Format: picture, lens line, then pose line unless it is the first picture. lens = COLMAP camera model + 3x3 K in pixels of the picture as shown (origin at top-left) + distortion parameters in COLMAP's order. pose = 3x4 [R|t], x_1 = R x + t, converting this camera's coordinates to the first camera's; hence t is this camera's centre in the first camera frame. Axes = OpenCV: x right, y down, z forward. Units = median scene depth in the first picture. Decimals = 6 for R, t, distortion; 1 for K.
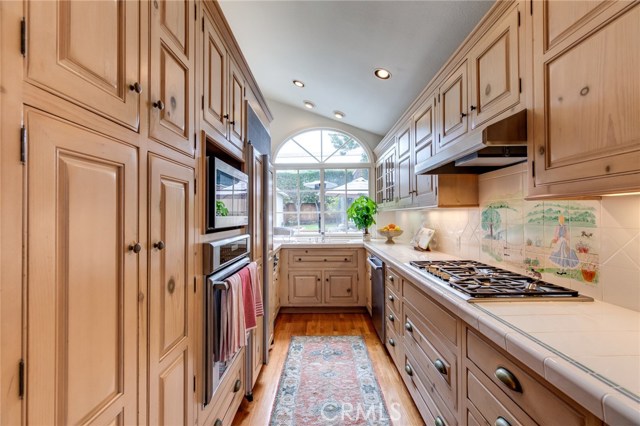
lens RADIAL K [[289.3, 0, 320.0], [0, 289.3, 213.0], [0, 0, 1]] dist [0.005073, 0.000197]
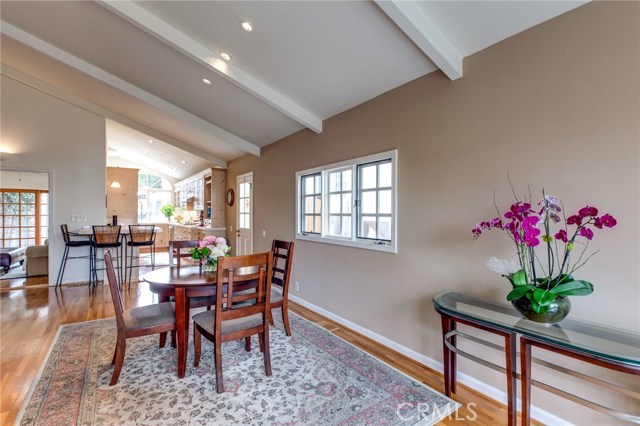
lens RADIAL K [[311.4, 0, 320.0], [0, 311.4, 213.0], [0, 0, 1]] dist [-0.000270, -0.000102]
pose [[0.832356, 0.006395, 0.554205, -0.276986], [-0.012374, 0.999899, 0.007047, -0.020699], [-0.554104, -0.012723, 0.832350, -2.190879]]
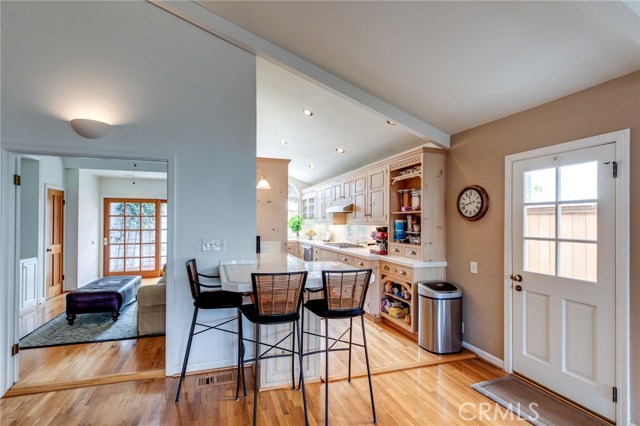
lens RADIAL K [[295.8, 0, 301.1], [0, 295.8, 218.2], [0, 0, 1]] dist [0.002378, 0.000151]
pose [[0.958805, 0.011763, 0.283822, -0.424333], [-0.011990, 0.999928, -0.000937, -0.043941], [-0.283812, -0.002504, 0.958877, -1.003992]]
